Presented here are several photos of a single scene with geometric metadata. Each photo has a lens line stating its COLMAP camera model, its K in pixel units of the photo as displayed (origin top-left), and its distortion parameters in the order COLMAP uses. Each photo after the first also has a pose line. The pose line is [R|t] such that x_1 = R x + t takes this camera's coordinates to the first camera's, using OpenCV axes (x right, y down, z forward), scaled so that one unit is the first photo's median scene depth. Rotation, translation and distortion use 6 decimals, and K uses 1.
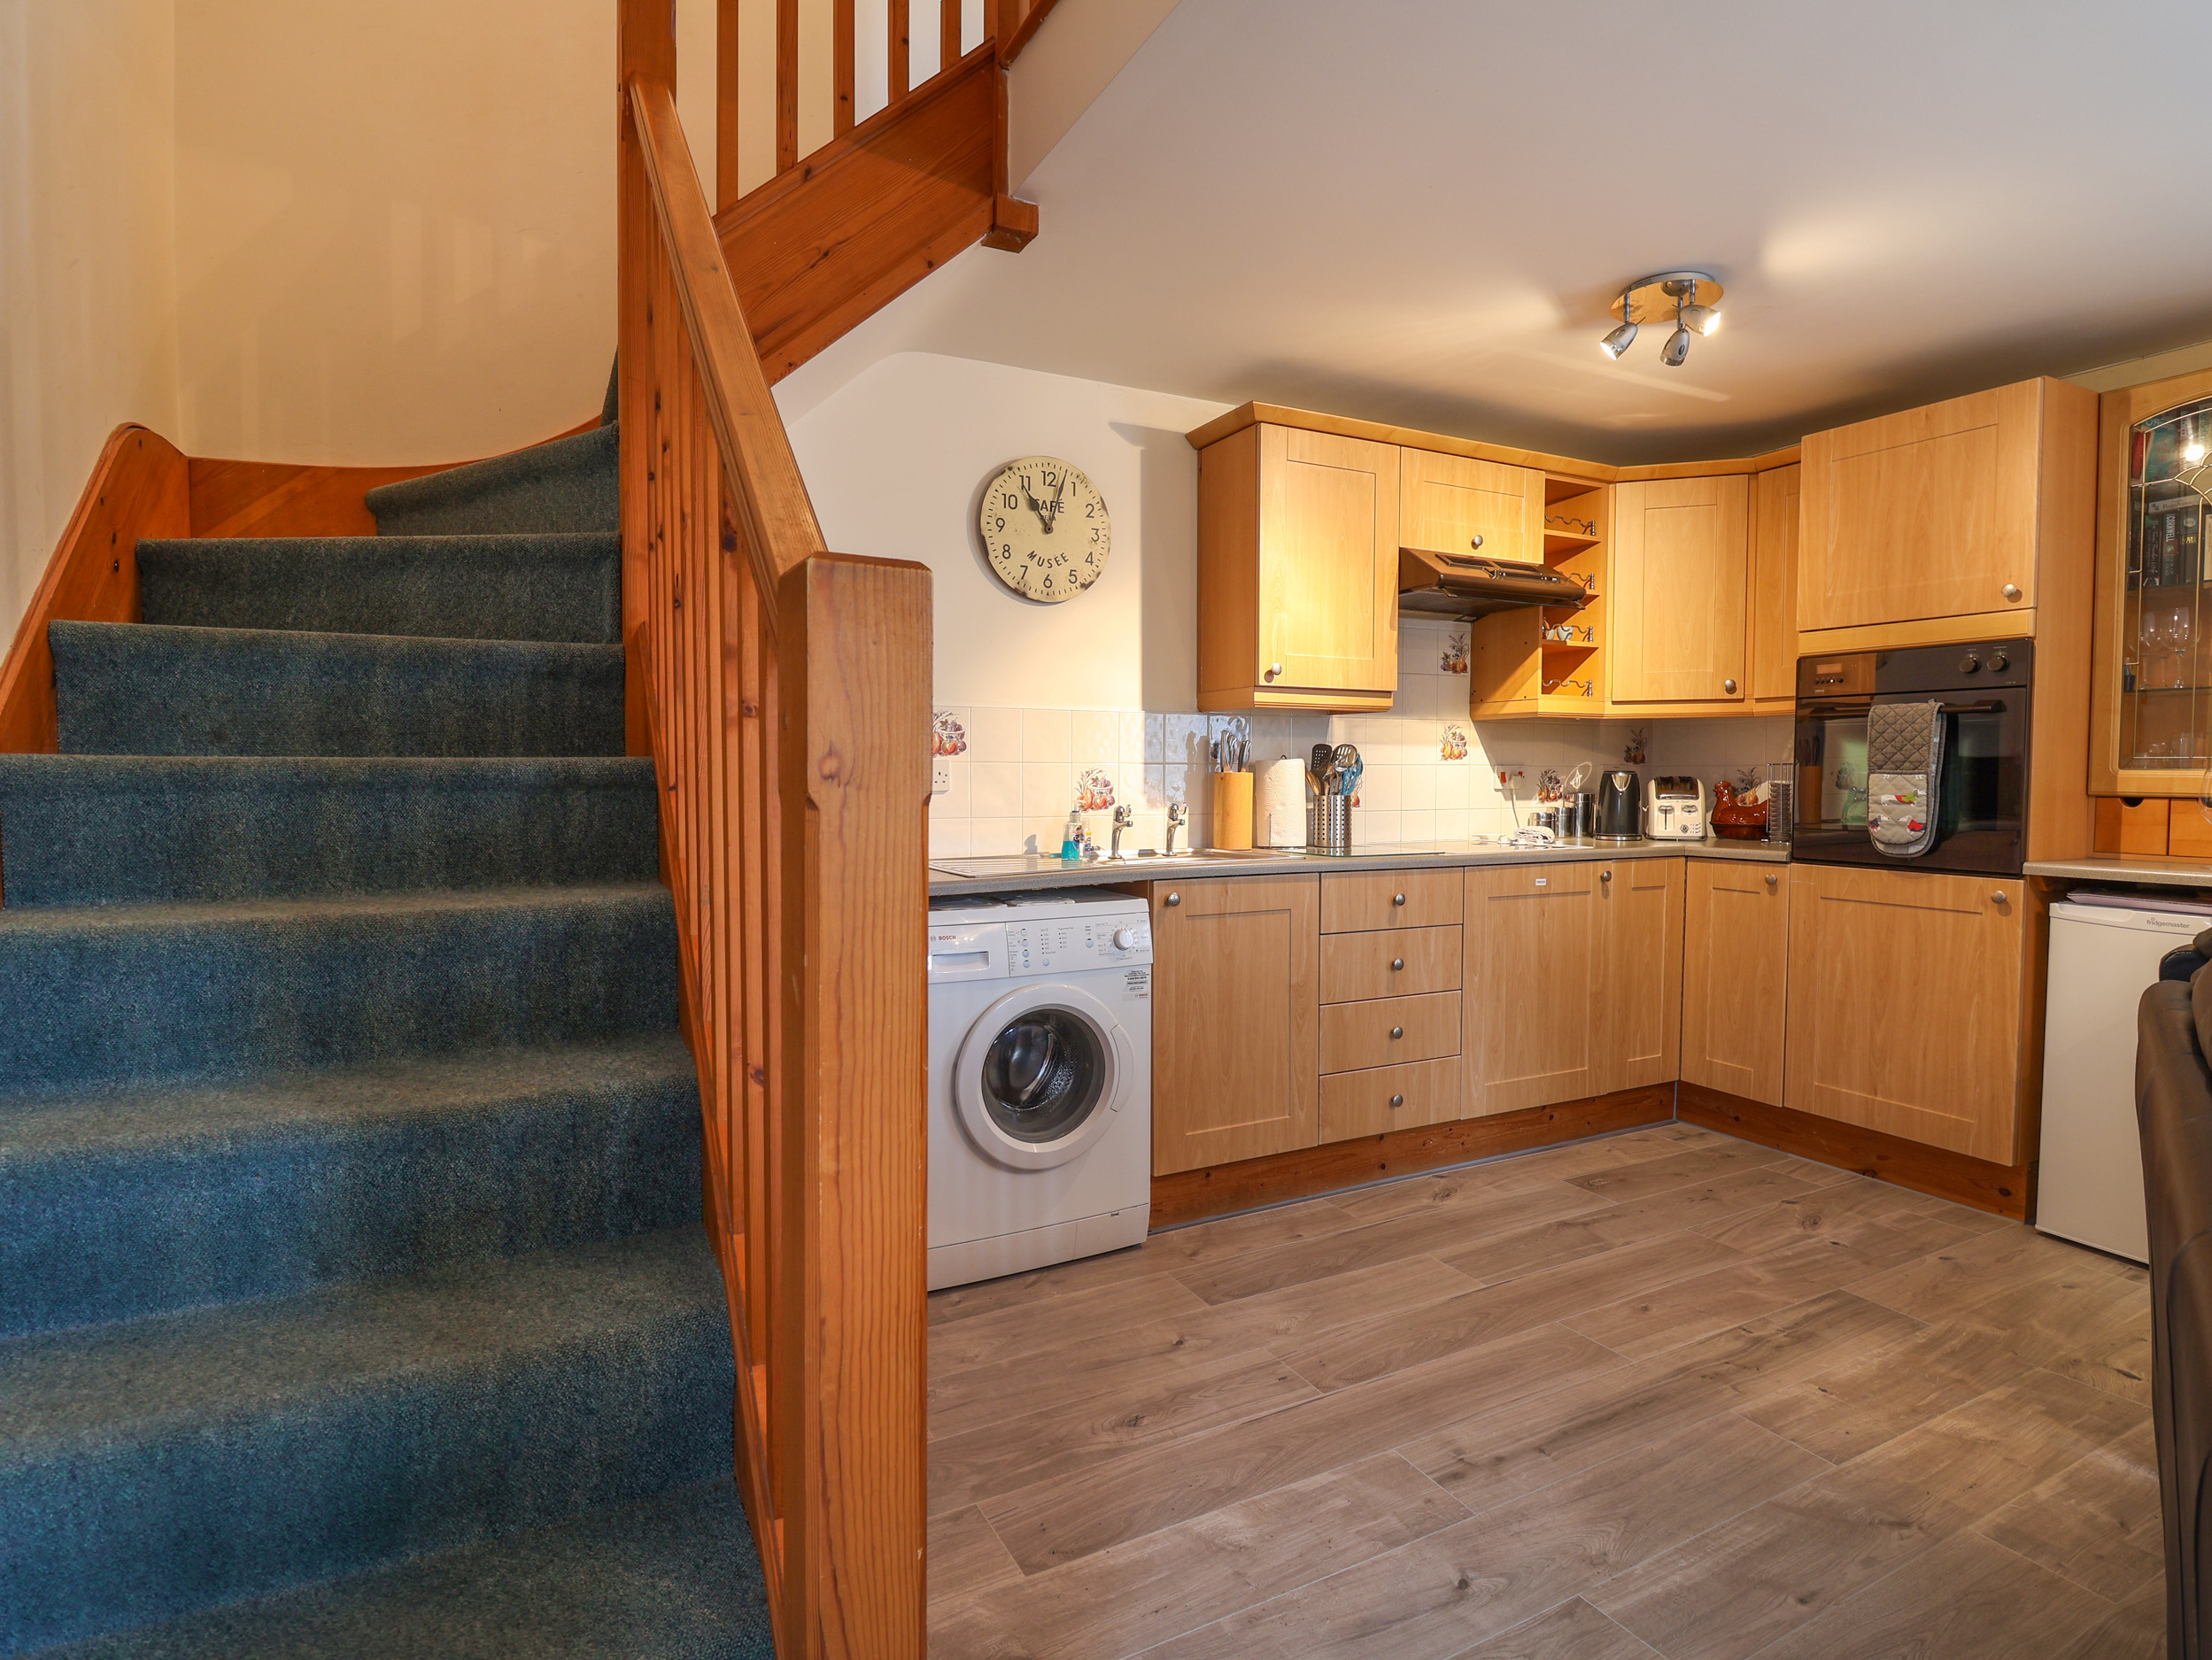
lens RADIAL K [[1159.2, 0, 1118.6], [0, 1159.2, 826.8], [0, 0, 1]] dist [0.002051, -0.014875]
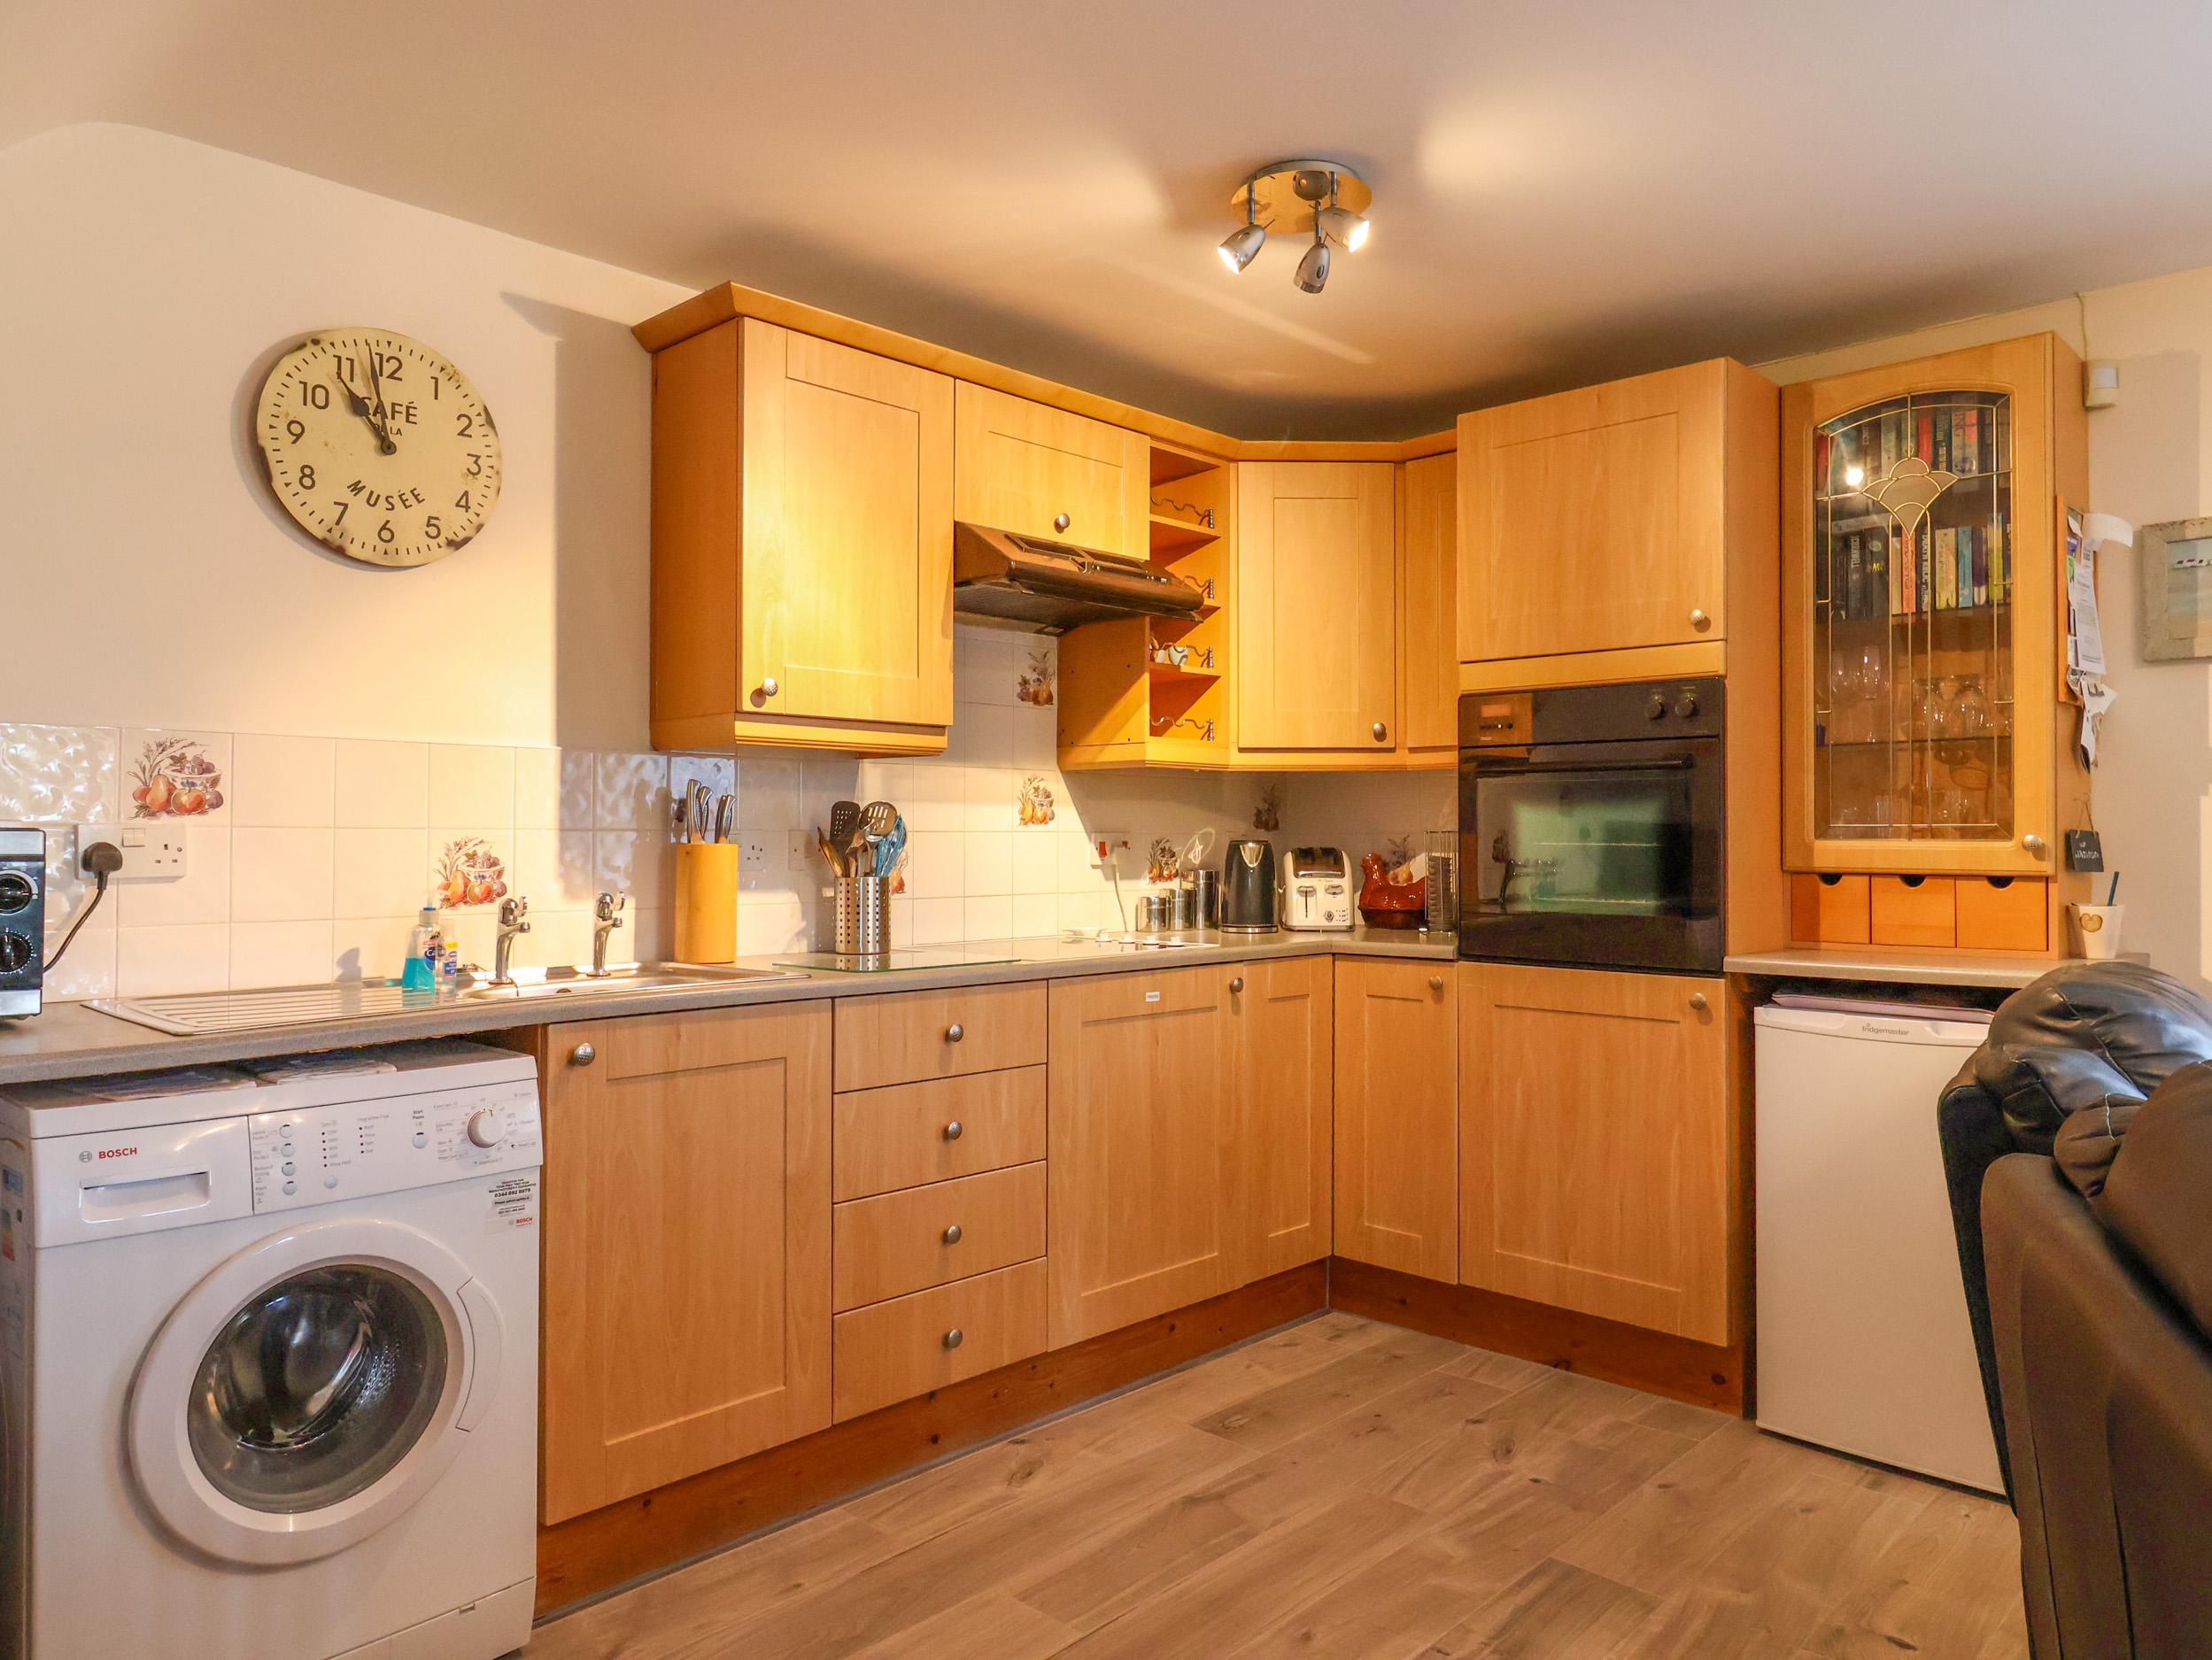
lens RADIAL K [[1508.4, 0, 1119.6], [0, 1508.4, 816.3], [0, 0, 1]] dist [0.006641, 0.000632]
pose [[0.947300, 0.005406, 0.320302, 0.051536], [0.014417, 0.998125, -0.059485, -0.009252], [-0.320023, 0.060968, 0.945446, 0.133602]]
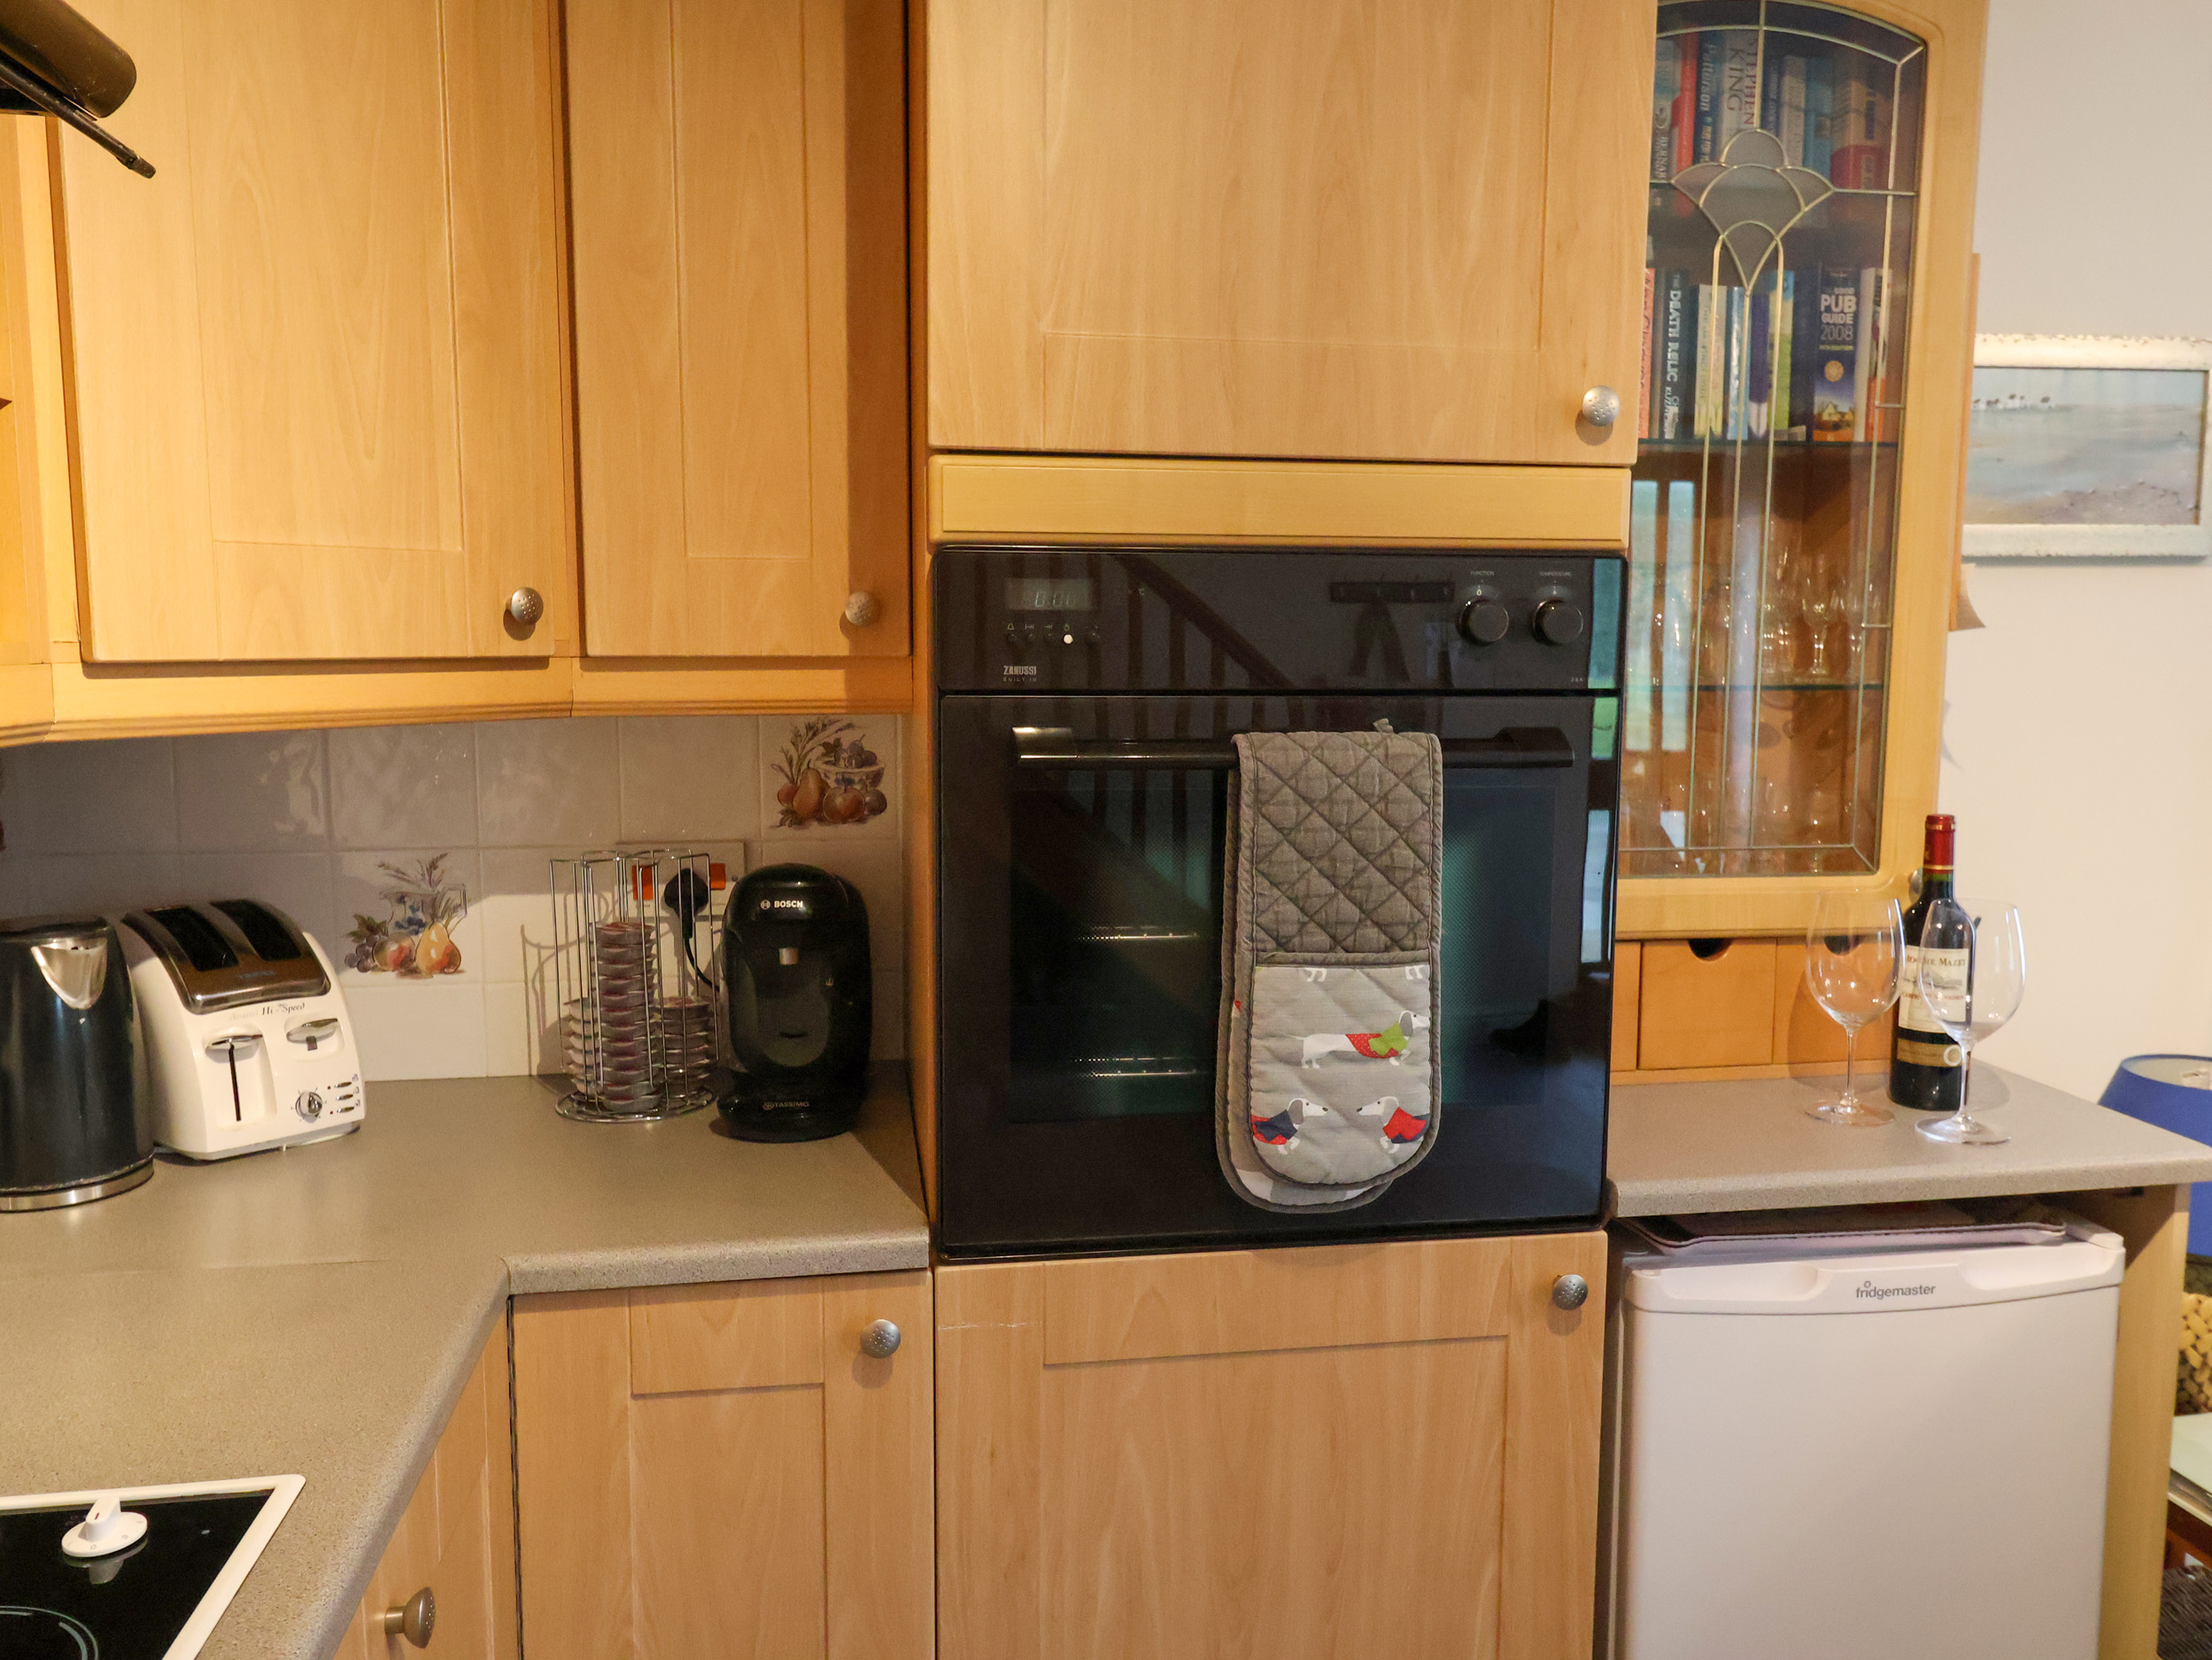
lens RADIAL K [[1675.6, 0, 1104.7], [0, 1675.6, 813.3], [0, 0, 1]] dist [-0.004152, -0.004868]
pose [[0.327138, -0.095382, 0.940150, 0.239967], [0.042056, 0.995377, 0.086351, -0.126960], [-0.944040, 0.011290, 0.329637, 0.916641]]
